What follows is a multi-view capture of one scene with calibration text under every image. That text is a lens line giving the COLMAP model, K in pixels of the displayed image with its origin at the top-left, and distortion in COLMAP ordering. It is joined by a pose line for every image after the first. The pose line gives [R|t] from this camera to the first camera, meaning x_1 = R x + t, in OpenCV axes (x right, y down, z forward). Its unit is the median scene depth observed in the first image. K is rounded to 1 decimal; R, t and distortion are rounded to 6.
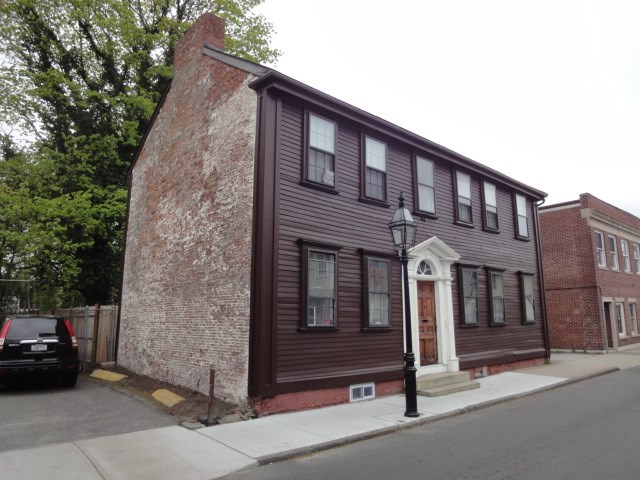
lens RADIAL K [[450.1, 0, 320.0], [0, 450.1, 240.0], [0, 0, 1]] dist [-0.049930, 0.006791]
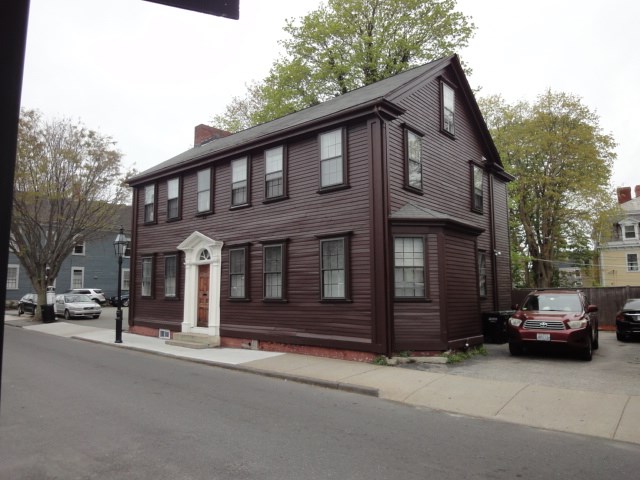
lens RADIAL K [[450.1, 0, 320.0], [0, 450.1, 240.0], [0, 0, 1]] dist [-0.049930, 0.006791]
pose [[0.142187, -0.106654, -0.984077, 1.584064], [0.169704, 0.982085, -0.081918, 0.185290], [0.975184, -0.155354, 0.157739, 1.127210]]
